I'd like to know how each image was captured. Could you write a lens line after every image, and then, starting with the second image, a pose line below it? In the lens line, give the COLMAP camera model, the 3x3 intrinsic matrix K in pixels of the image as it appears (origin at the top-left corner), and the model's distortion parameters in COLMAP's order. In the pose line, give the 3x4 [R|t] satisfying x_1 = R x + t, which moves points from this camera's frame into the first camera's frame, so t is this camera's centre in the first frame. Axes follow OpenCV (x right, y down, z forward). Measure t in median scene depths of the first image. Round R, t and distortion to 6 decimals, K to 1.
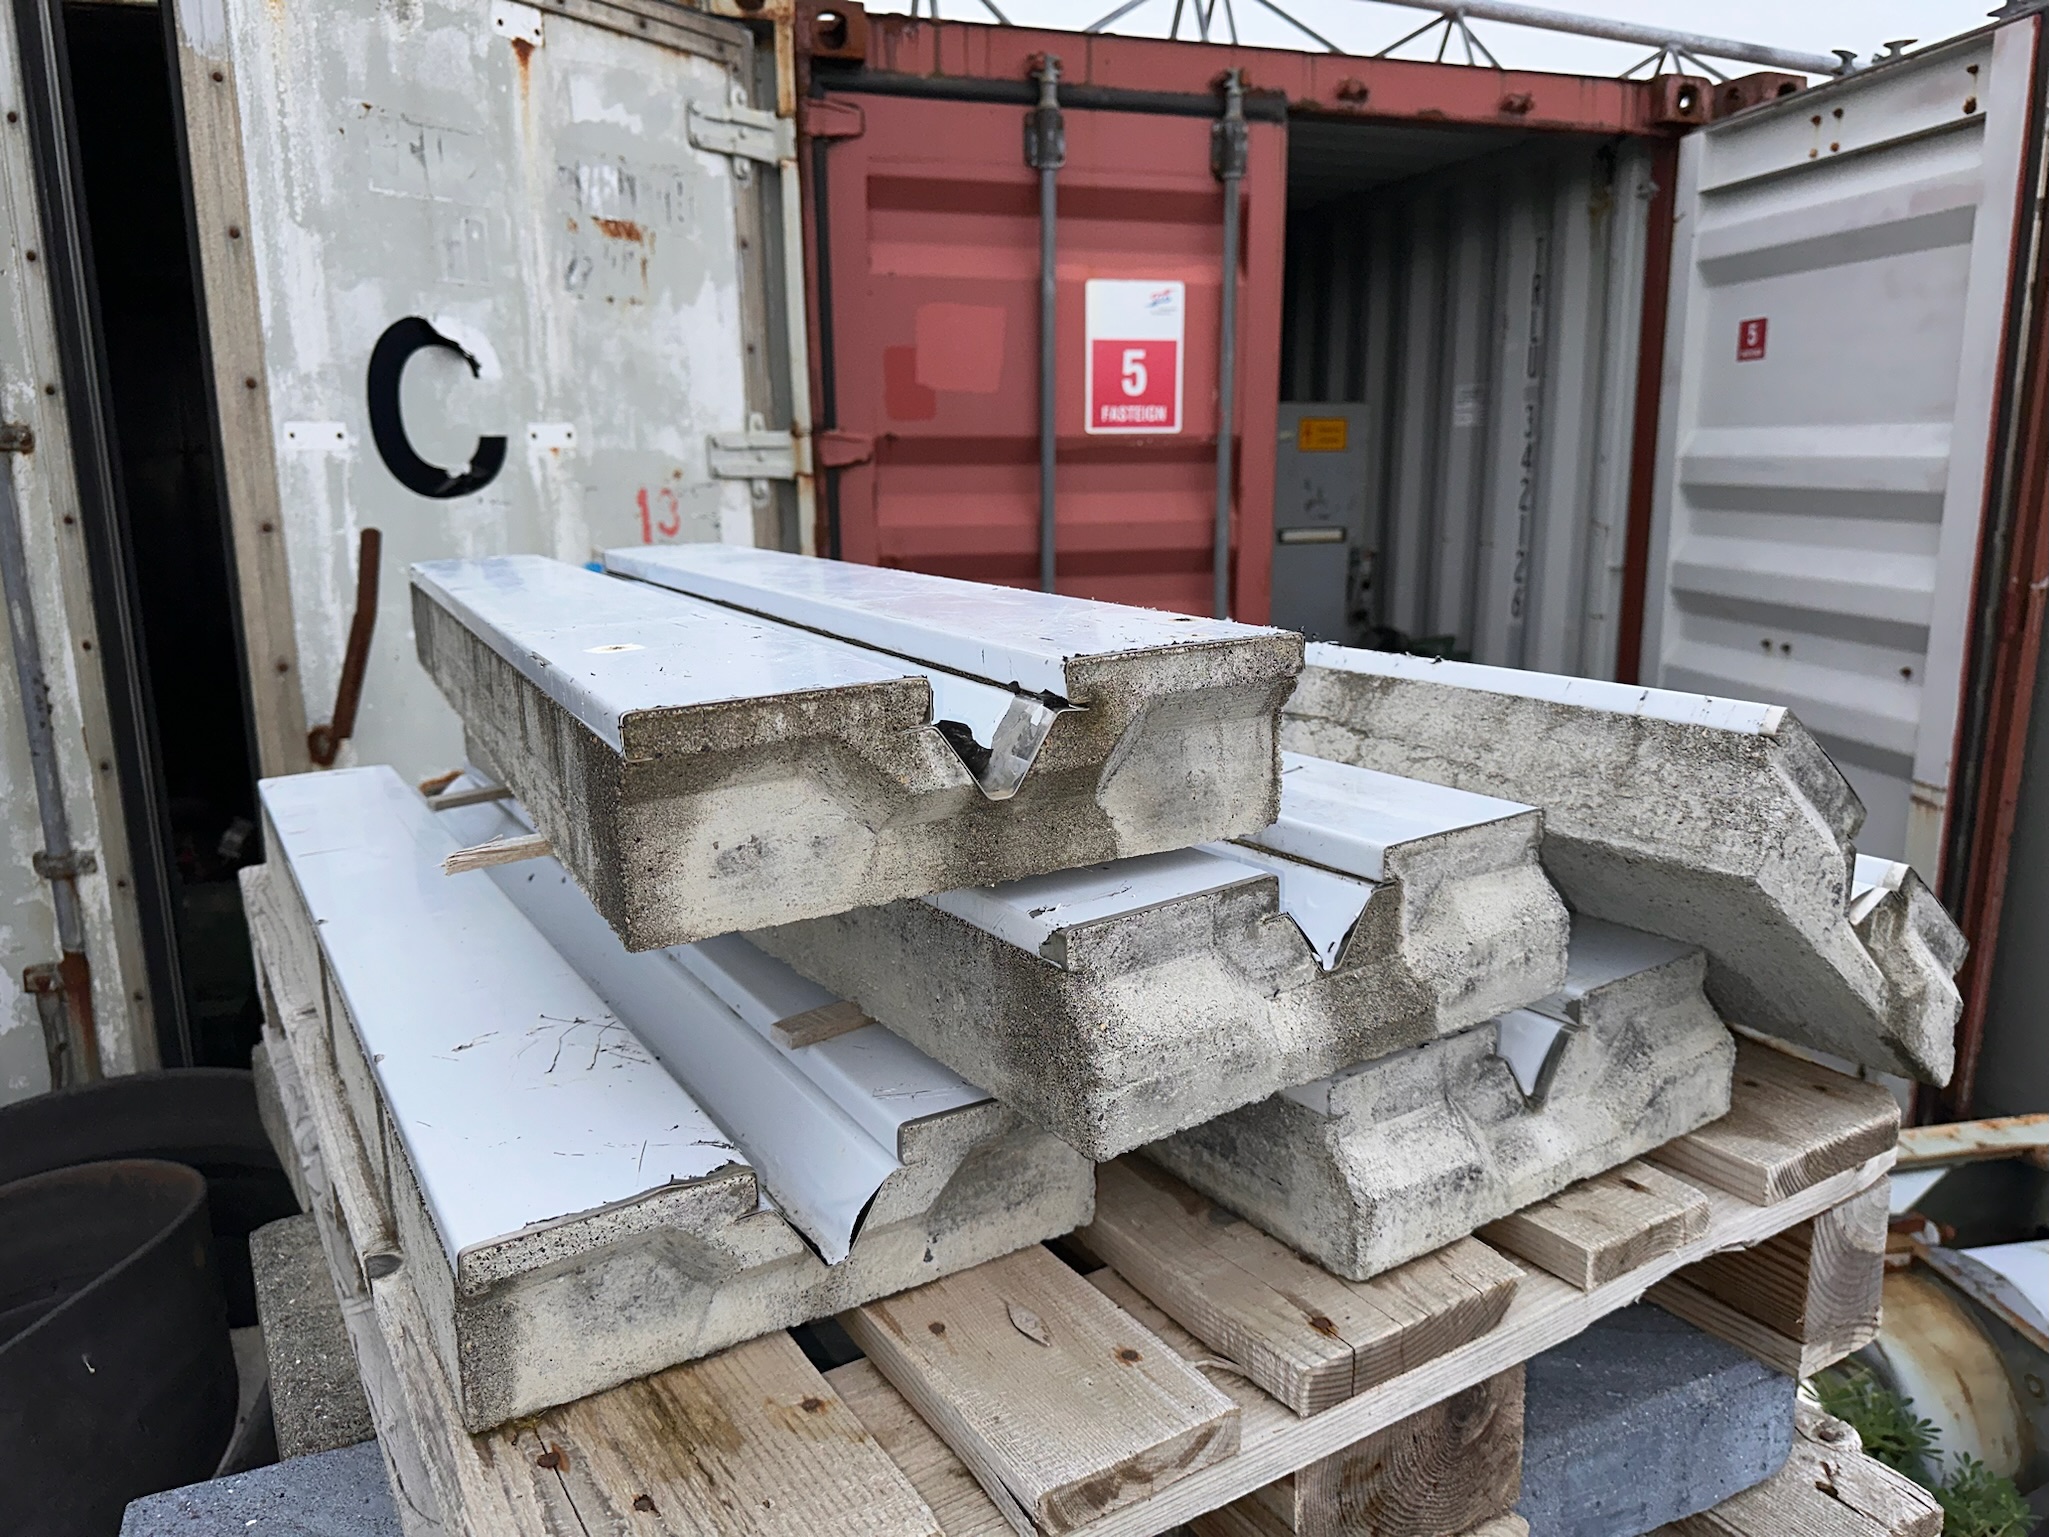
lens RADIAL K [[1452.0, 0, 1032.7], [0, 1452.0, 814.0], [0, 0, 1]] dist [0.027428, -0.045412]
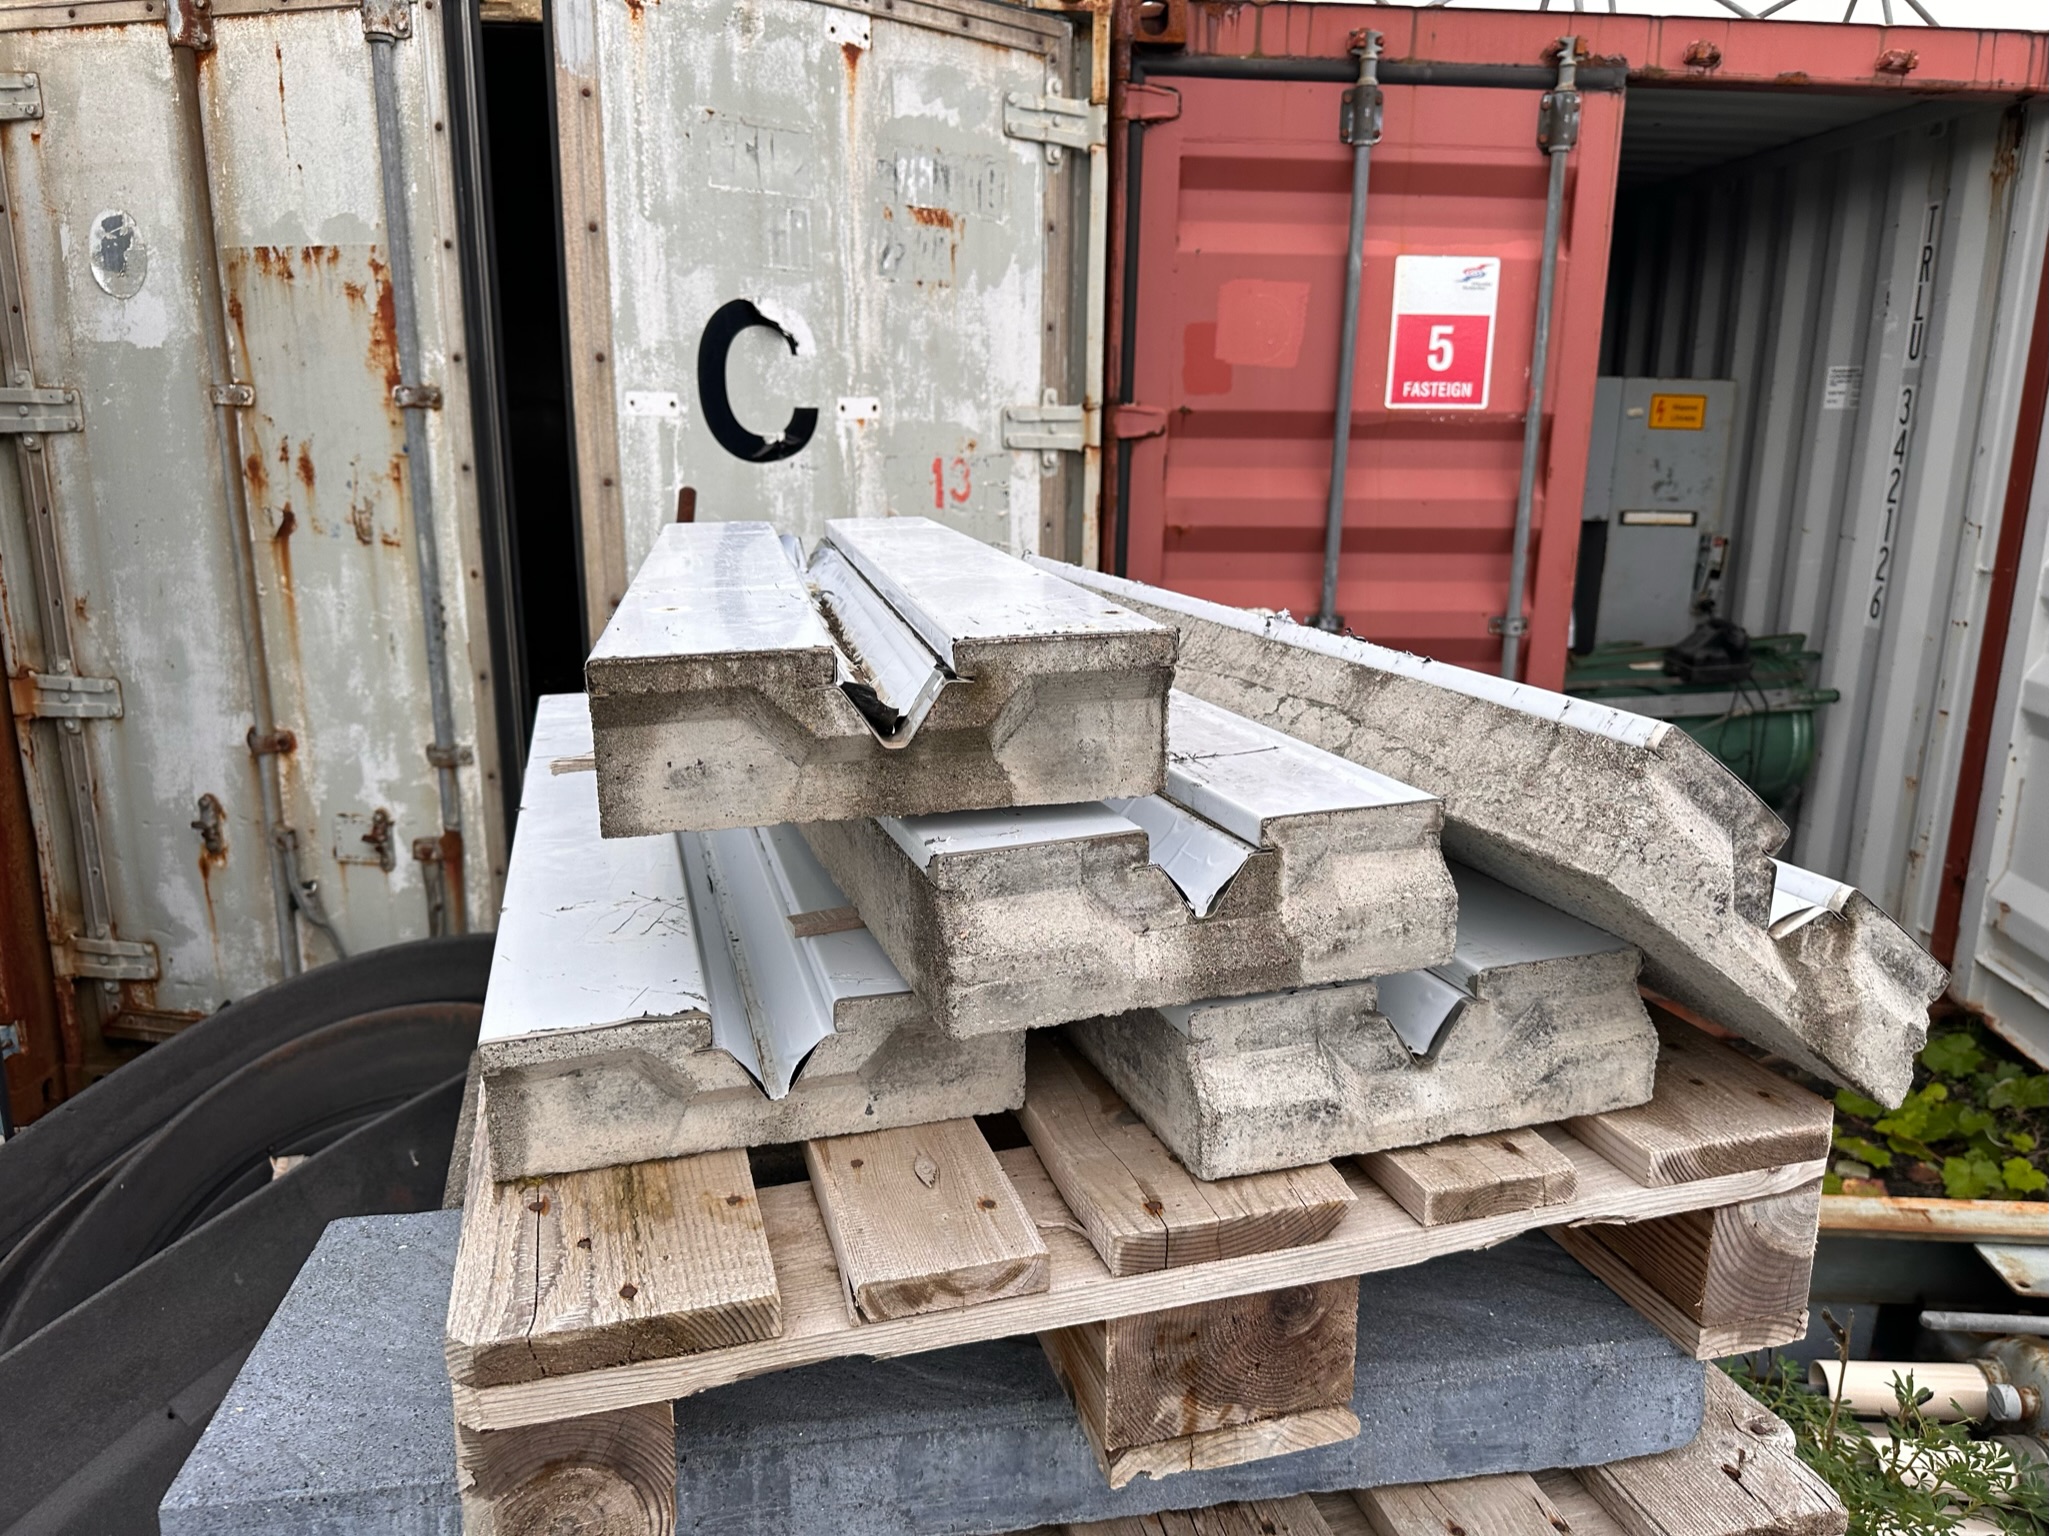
lens RADIAL K [[1452.0, 0, 1047.0], [0, 1452.0, 825.5], [0, 0, 1]] dist [0.027428, -0.045412]
pose [[0.967133, 0.091468, -0.237250, 0.125994], [-0.083349, 0.995546, 0.044049, -0.002972], [0.240222, -0.022826, 0.970450, -0.060171]]
